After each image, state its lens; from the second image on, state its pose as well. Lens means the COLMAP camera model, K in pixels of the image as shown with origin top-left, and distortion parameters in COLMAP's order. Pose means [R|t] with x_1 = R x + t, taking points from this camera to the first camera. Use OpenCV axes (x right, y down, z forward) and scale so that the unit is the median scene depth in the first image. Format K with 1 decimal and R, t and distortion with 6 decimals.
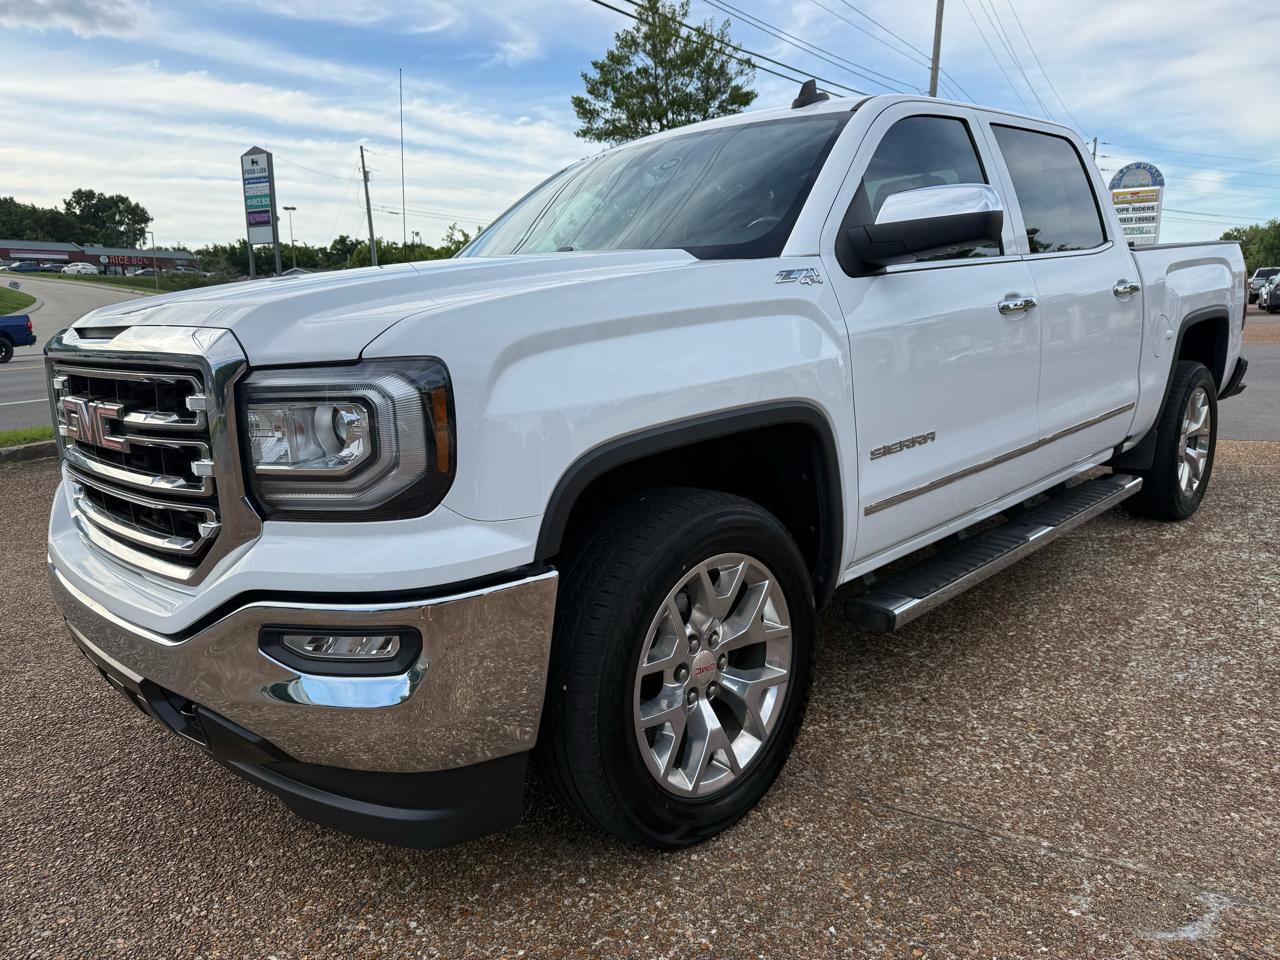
lens RADIAL K [[910.7, 0, 635.7], [0, 910.7, 480.2], [0, 0, 1]] dist [0.004186, -0.009106]
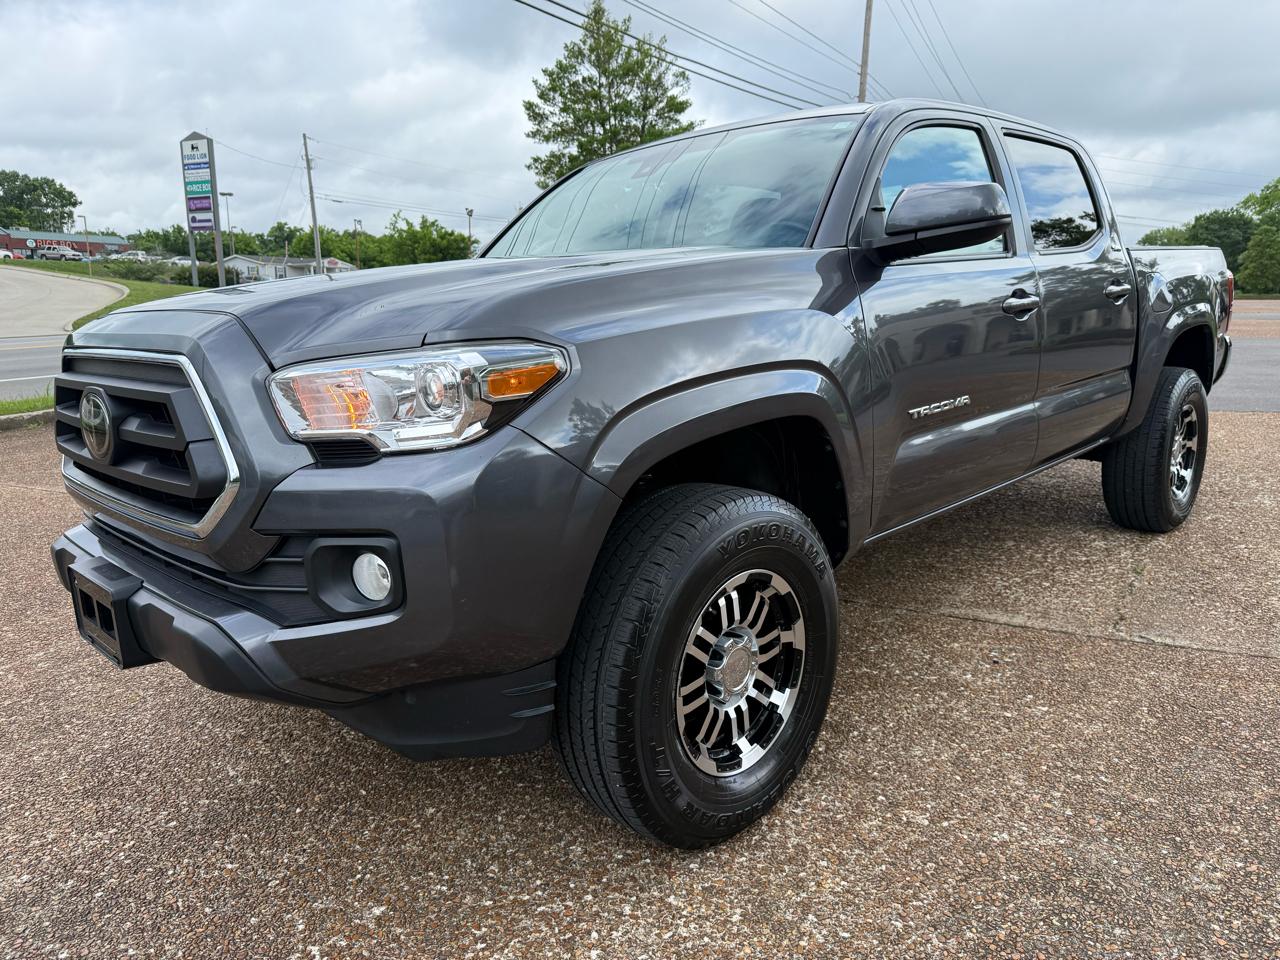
lens RADIAL K [[910.7, 0, 636.5], [0, 910.7, 484.9], [0, 0, 1]] dist [0.004186, -0.009106]
pose [[0.998088, -0.001325, 0.061797, -0.001925], [0.000517, 0.999914, 0.013101, 0.021152], [-0.061809, -0.013044, 0.998003, -0.095489]]
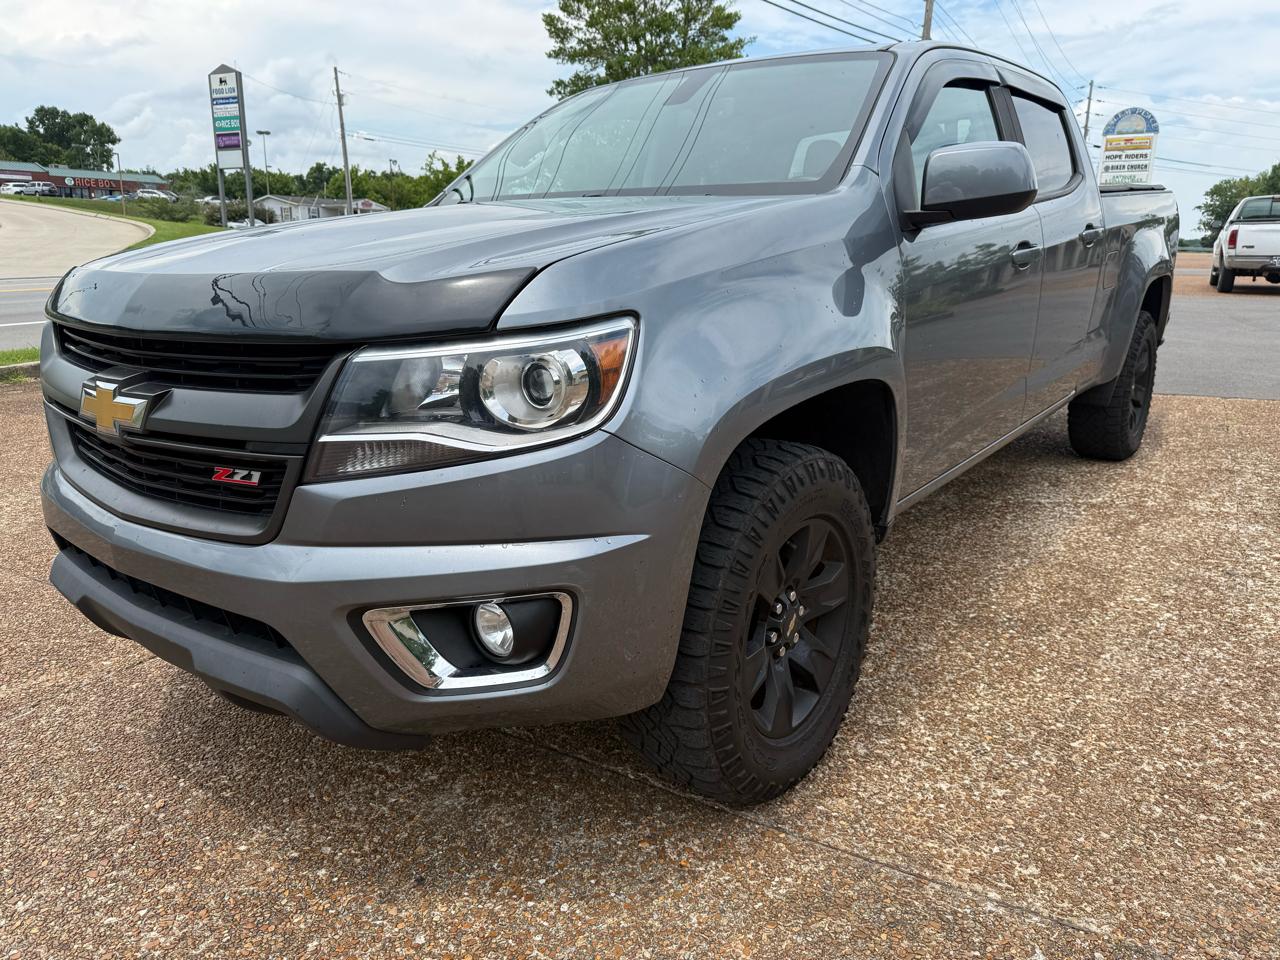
lens RADIAL K [[910.7, 0, 636.8], [0, 910.7, 484.0], [0, 0, 1]] dist [0.004186, -0.009106]
pose [[0.999567, 0.018934, 0.022510, 0.013463], [-0.020423, 0.997487, 0.067850, -0.002655], [-0.021168, -0.068280, 0.997442, 0.027678]]
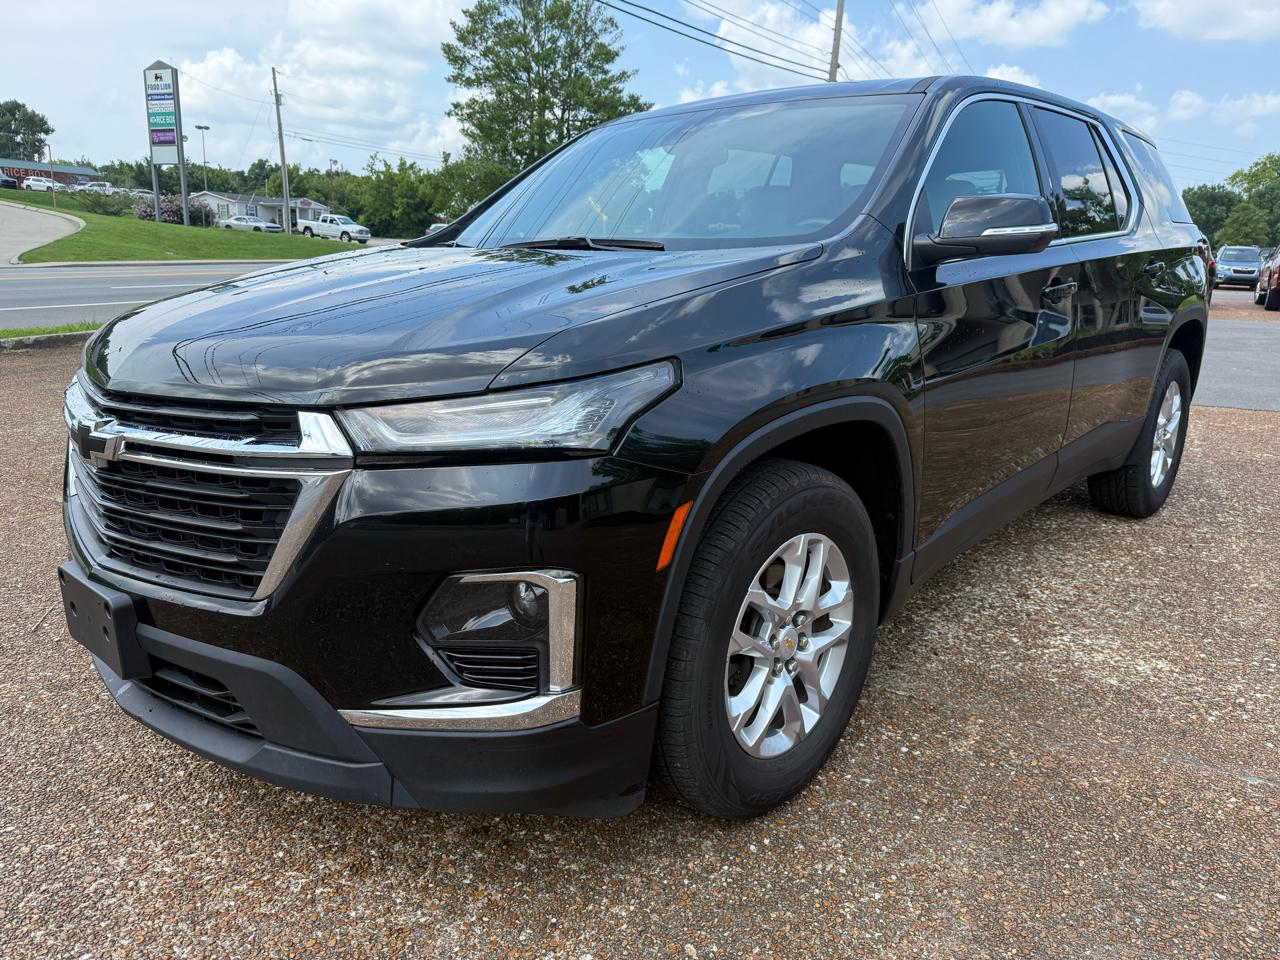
lens RADIAL K [[910.7, 0, 640.8], [0, 910.7, 479.7], [0, 0, 1]] dist [0.004186, -0.009106]
pose [[0.996067, 0.028885, 0.083763, 0.080301], [-0.033643, 0.997866, 0.055967, 0.011920], [-0.081967, -0.058565, 0.994913, -0.082855]]
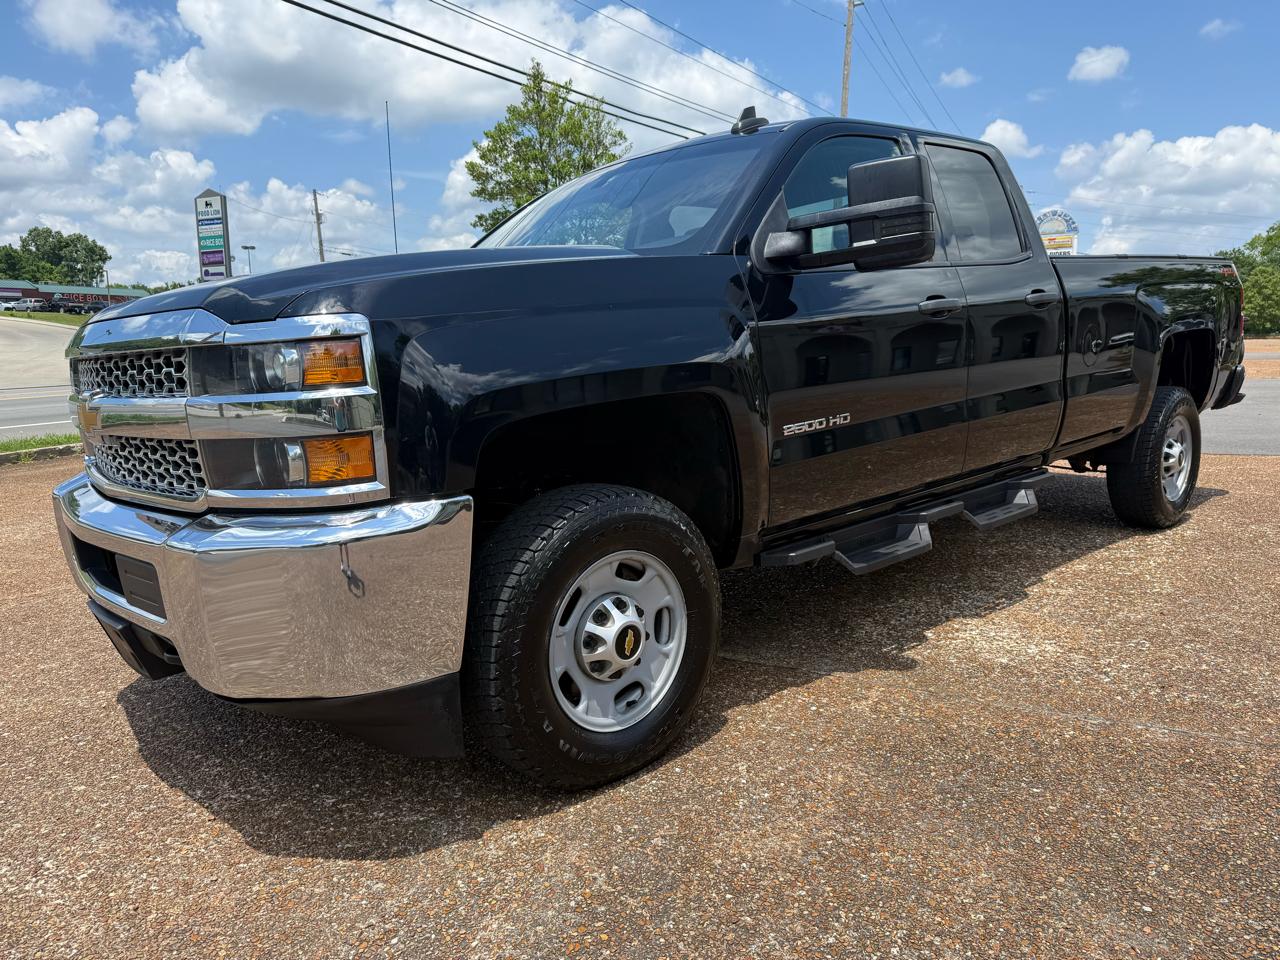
lens RADIAL K [[910.7, 0, 641.2], [0, 910.7, 476.0], [0, 0, 1]] dist [0.004186, -0.009106]
pose [[0.999081, -0.004782, 0.042602, 0.094225], [0.006697, 0.998968, -0.044922, 0.023671], [-0.042344, 0.045166, 0.998082, -0.125129]]
